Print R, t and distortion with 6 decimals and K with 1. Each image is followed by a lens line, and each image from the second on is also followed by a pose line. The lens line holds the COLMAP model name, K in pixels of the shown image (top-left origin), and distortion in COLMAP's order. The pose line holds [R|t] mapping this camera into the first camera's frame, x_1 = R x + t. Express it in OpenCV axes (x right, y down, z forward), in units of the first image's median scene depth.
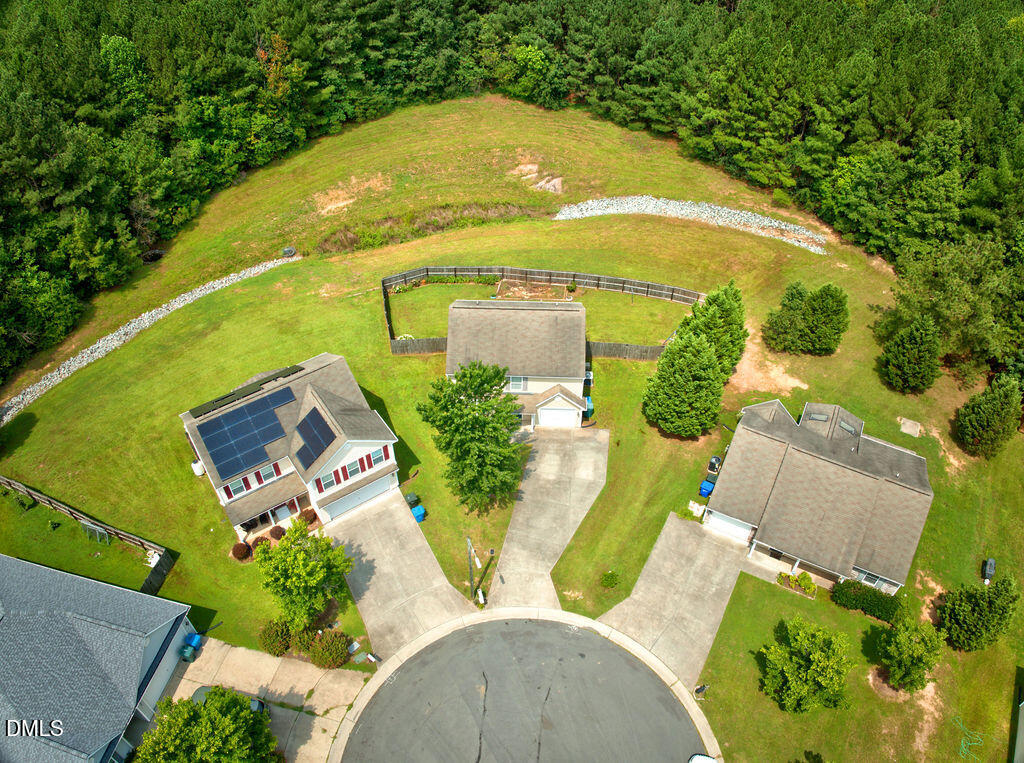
lens RADIAL K [[742.8, 0, 512.0], [0, 742.8, 381.5], [0, 0, 1]] dist [-0.110203, -0.009835]
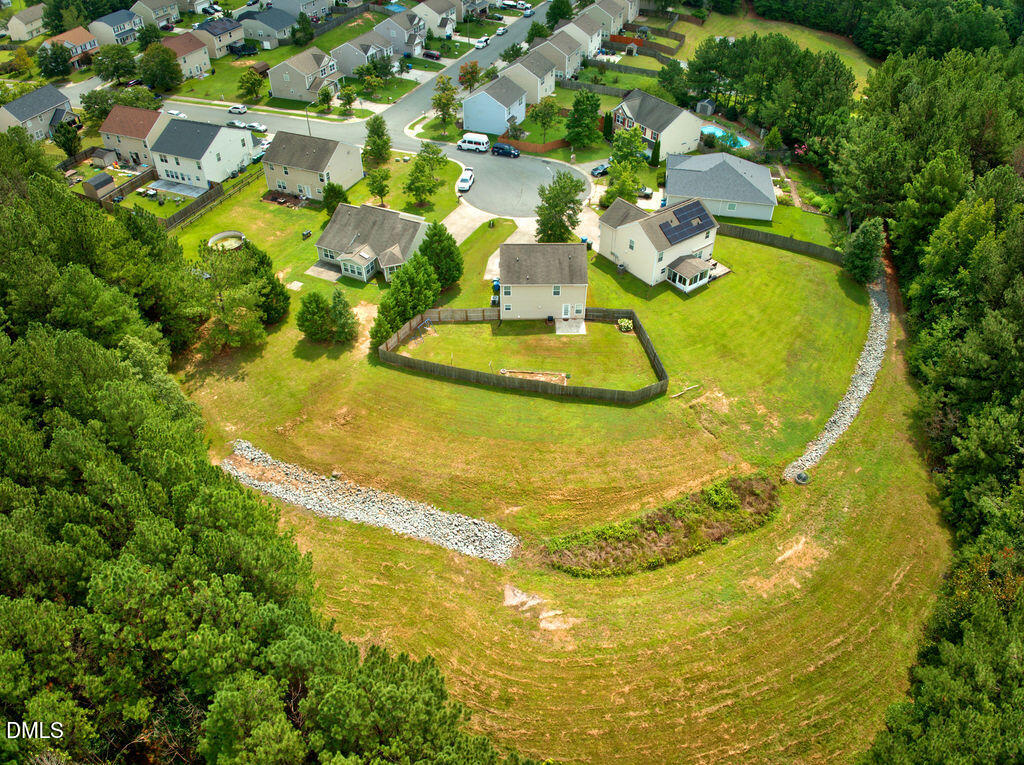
lens RADIAL K [[720.7, 0, 512.0], [0, 720.7, 382.5], [0, 0, 1]] dist [-0.106776, -0.010450]
pose [[-0.999399, 0.024465, -0.024543, 0.078868], [-0.022824, 0.068227, 0.997409, -1.058769], [0.026076, 0.997370, -0.067628, 0.924179]]
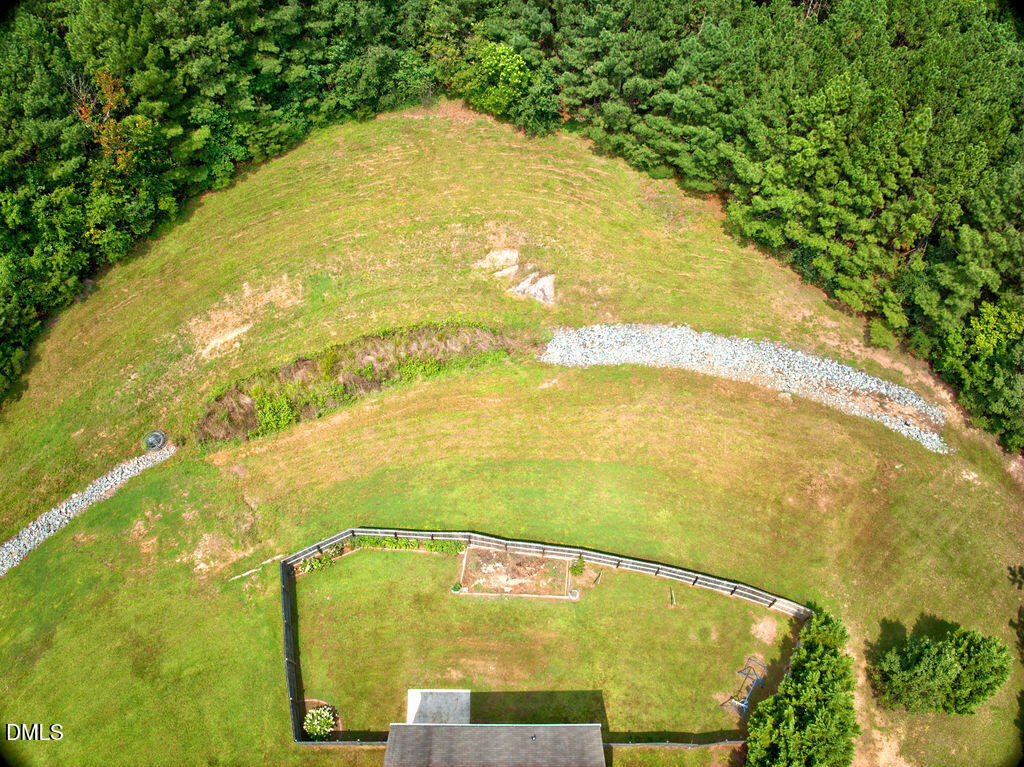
lens RADIAL K [[720.7, 0, 512.0], [0, 720.7, 383.5], [0, 0, 1]] dist [-0.106776, -0.010450]
pose [[0.999356, -0.028518, 0.021757, 0.012975], [0.023002, 0.974923, 0.221351, -0.361568], [-0.027524, -0.220708, 0.974951, 0.367979]]
